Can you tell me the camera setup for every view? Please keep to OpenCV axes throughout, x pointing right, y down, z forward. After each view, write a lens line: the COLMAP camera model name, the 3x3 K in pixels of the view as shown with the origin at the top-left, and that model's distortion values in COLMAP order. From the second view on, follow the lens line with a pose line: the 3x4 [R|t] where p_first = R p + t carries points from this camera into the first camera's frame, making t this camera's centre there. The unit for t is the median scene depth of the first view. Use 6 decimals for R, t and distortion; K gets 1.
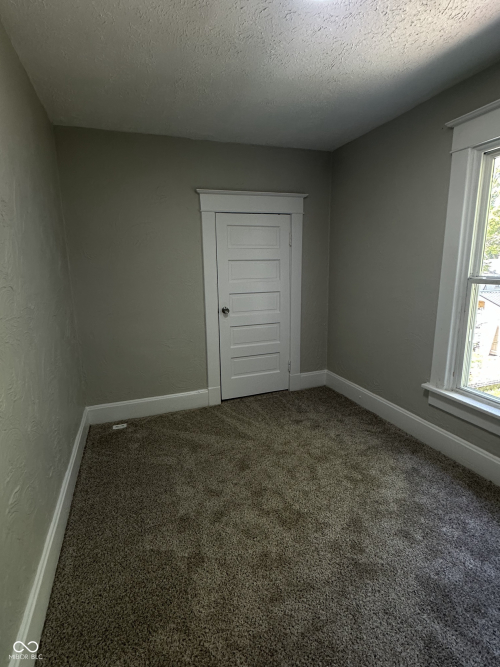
lens RADIAL K [[334.4, 0, 250.4], [0, 334.4, 329.2], [0, 0, 1]] dist [-0.000055, -0.000233]
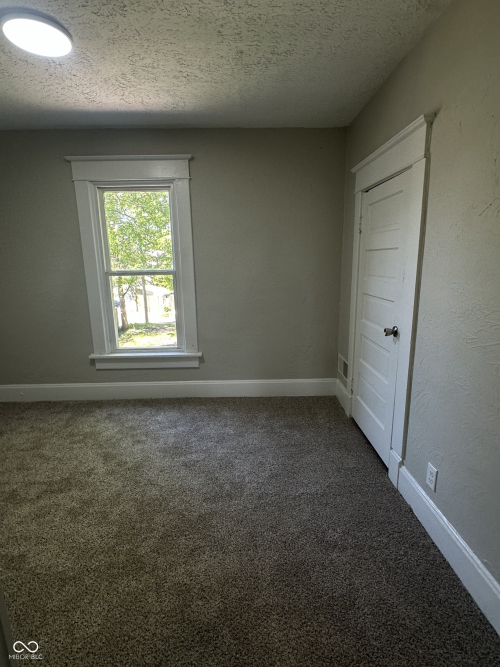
lens RADIAL K [[334.4, 0, 253.5], [0, 334.4, 327.7], [0, 0, 1]] dist [-0.000055, -0.000233]
pose [[0.323377, -0.178053, 0.929368, -0.543090], [0.193940, 0.973760, 0.119076, 0.032472], [-0.926183, 0.141735, 0.349423, -0.059782]]
